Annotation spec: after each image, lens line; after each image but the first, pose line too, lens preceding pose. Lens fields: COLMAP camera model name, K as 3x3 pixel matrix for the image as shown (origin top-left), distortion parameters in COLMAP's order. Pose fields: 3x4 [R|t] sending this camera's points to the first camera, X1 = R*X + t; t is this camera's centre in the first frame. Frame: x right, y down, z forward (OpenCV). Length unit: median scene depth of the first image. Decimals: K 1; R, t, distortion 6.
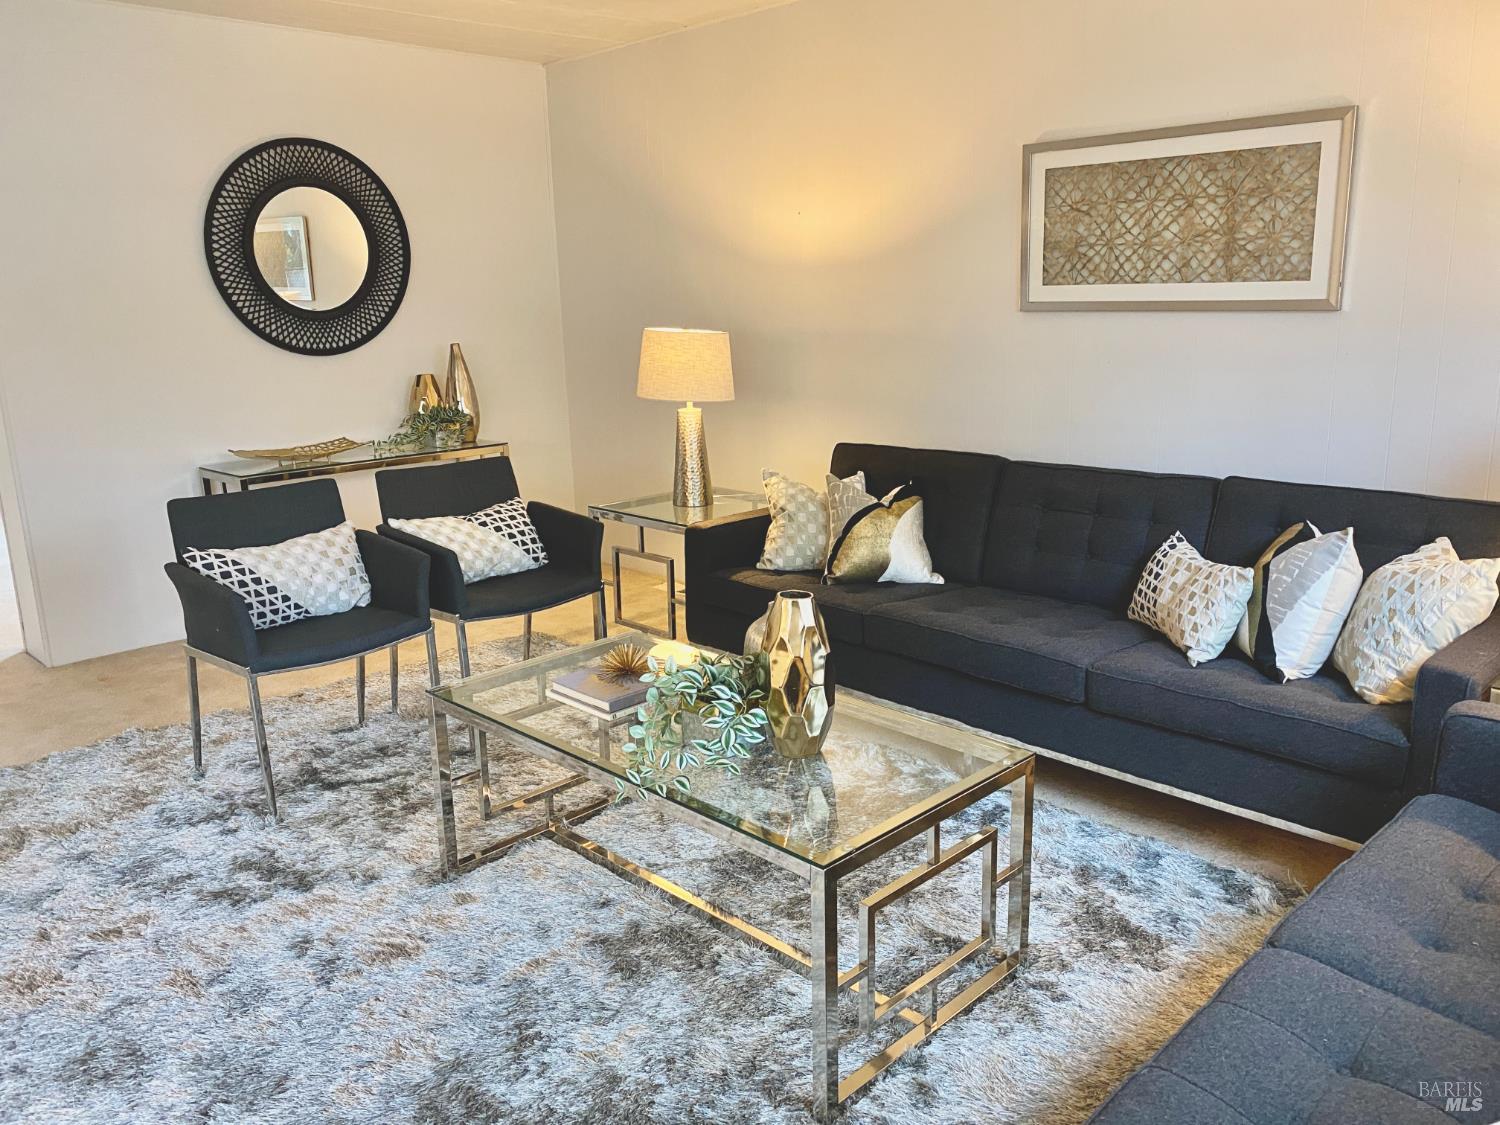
lens RADIAL K [[1141.9, 0, 745.1], [0, 1141.9, 554.0], [0, 0, 1]] dist [0.062980, -0.088782]
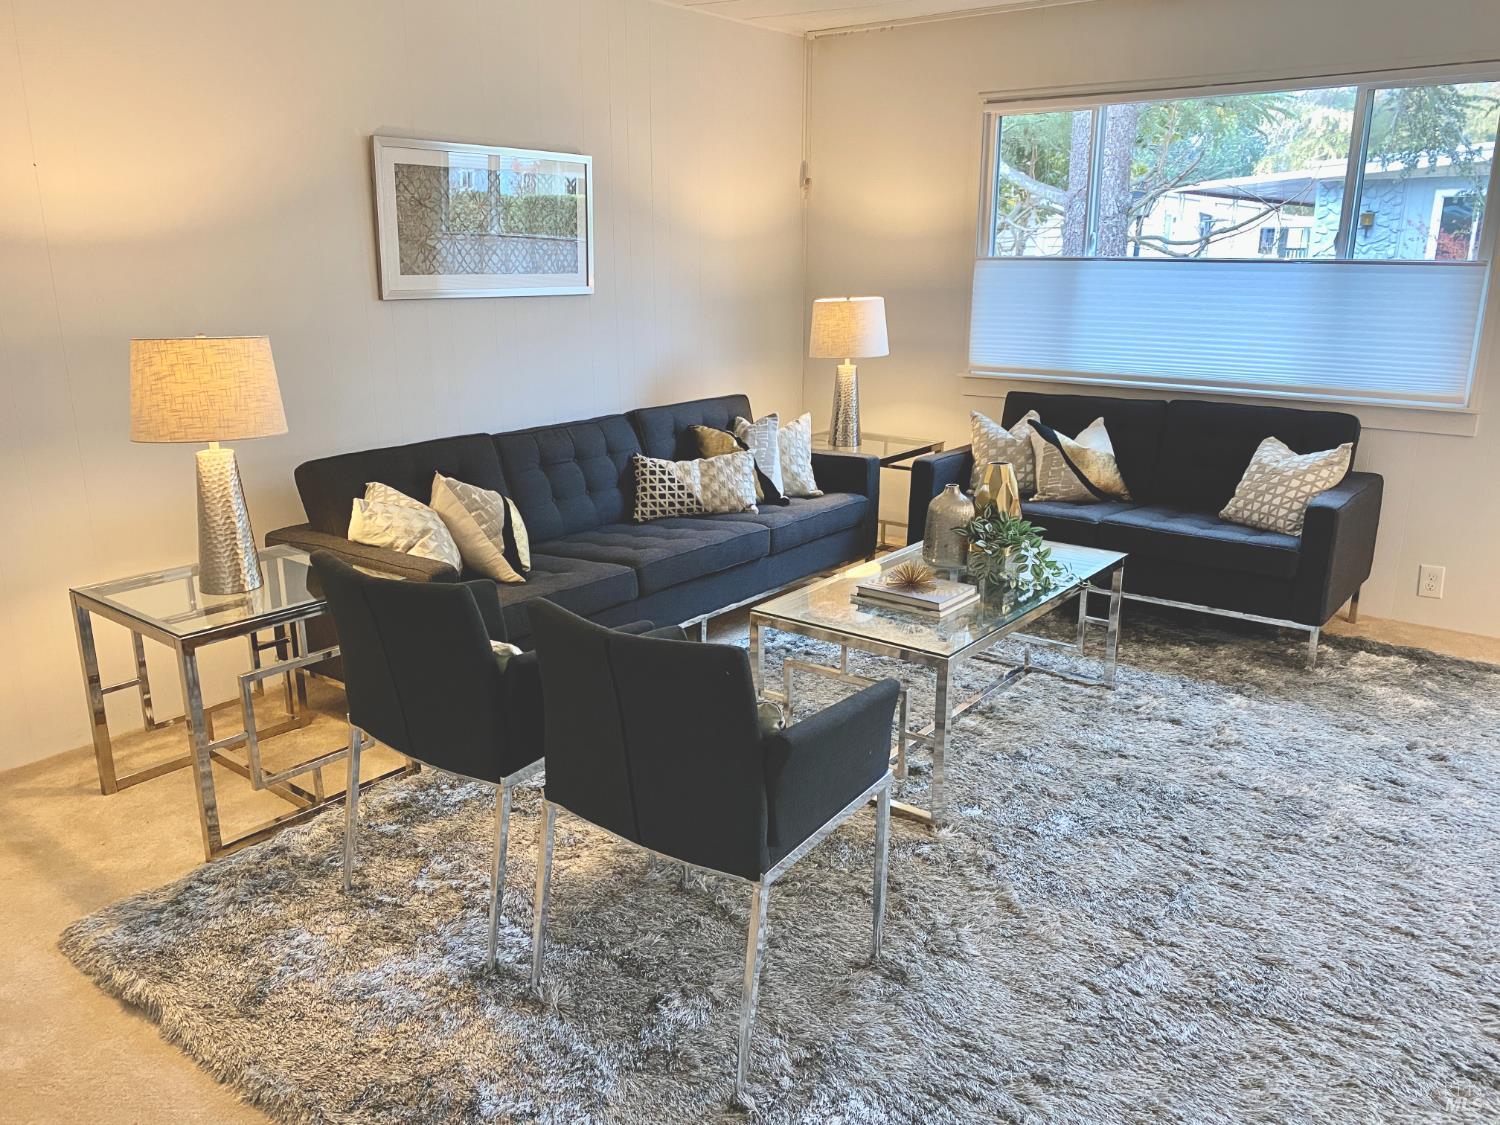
lens RADIAL K [[1141.9, 0, 745.1], [0, 1141.9, 554.0], [0, 0, 1]] dist [0.062980, -0.088782]
pose [[-0.121830, -0.235194, 0.964283, -0.880322], [0.230714, 0.938199, 0.257981, -0.201331], [-0.965365, 0.253903, -0.060038, 0.858705]]
